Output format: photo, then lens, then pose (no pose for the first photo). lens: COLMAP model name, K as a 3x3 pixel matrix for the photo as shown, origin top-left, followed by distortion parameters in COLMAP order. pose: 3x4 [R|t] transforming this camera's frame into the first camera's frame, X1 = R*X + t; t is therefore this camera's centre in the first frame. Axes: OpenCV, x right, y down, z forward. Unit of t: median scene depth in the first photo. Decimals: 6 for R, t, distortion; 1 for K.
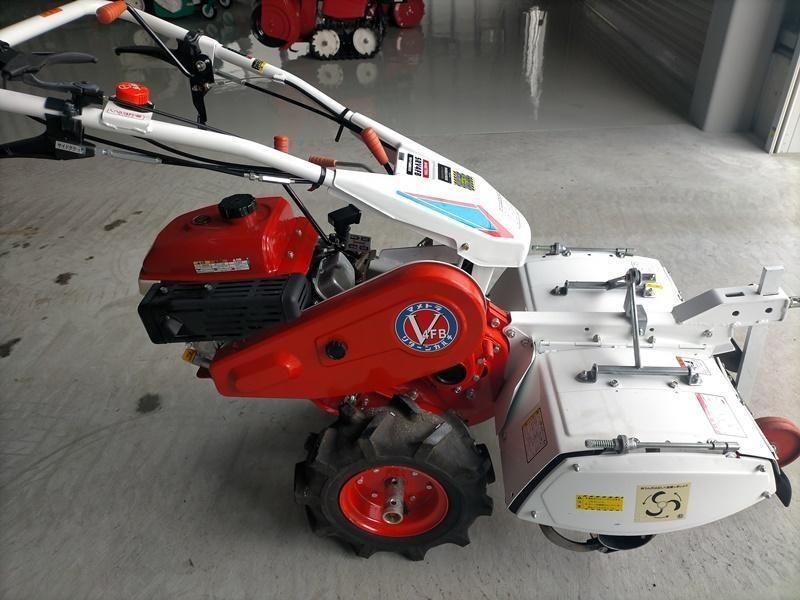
lens RADIAL K [[598.0, 0, 394.8], [0, 598.0, 300.6], [0, 0, 1]] dist [0.025328, -0.026809]
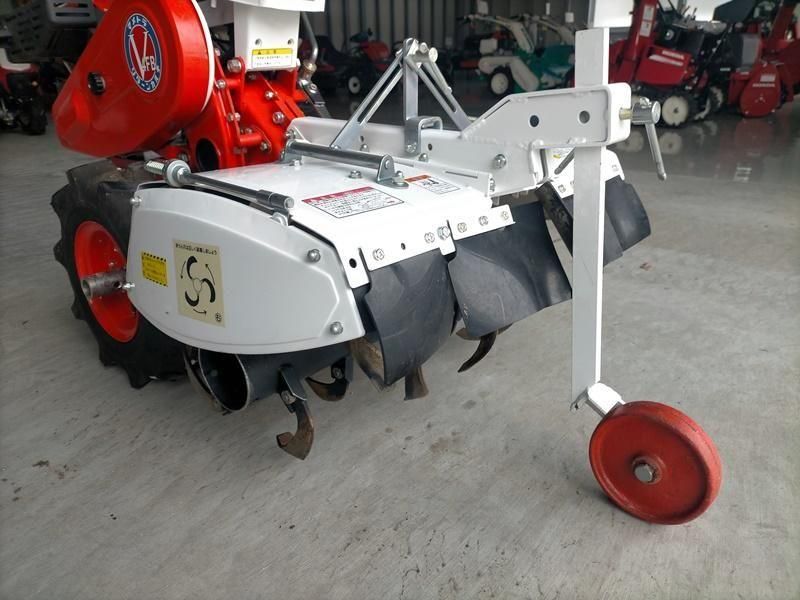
lens RADIAL K [[598.0, 0, 397.5], [0, 598.0, 297.1], [0, 0, 1]] dist [0.025328, -0.026809]
pose [[0.786299, 0.260600, -0.560198, 0.801416], [-0.371788, 0.923735, -0.092130, 0.272382], [0.493465, 0.280716, 0.823219, 0.479893]]
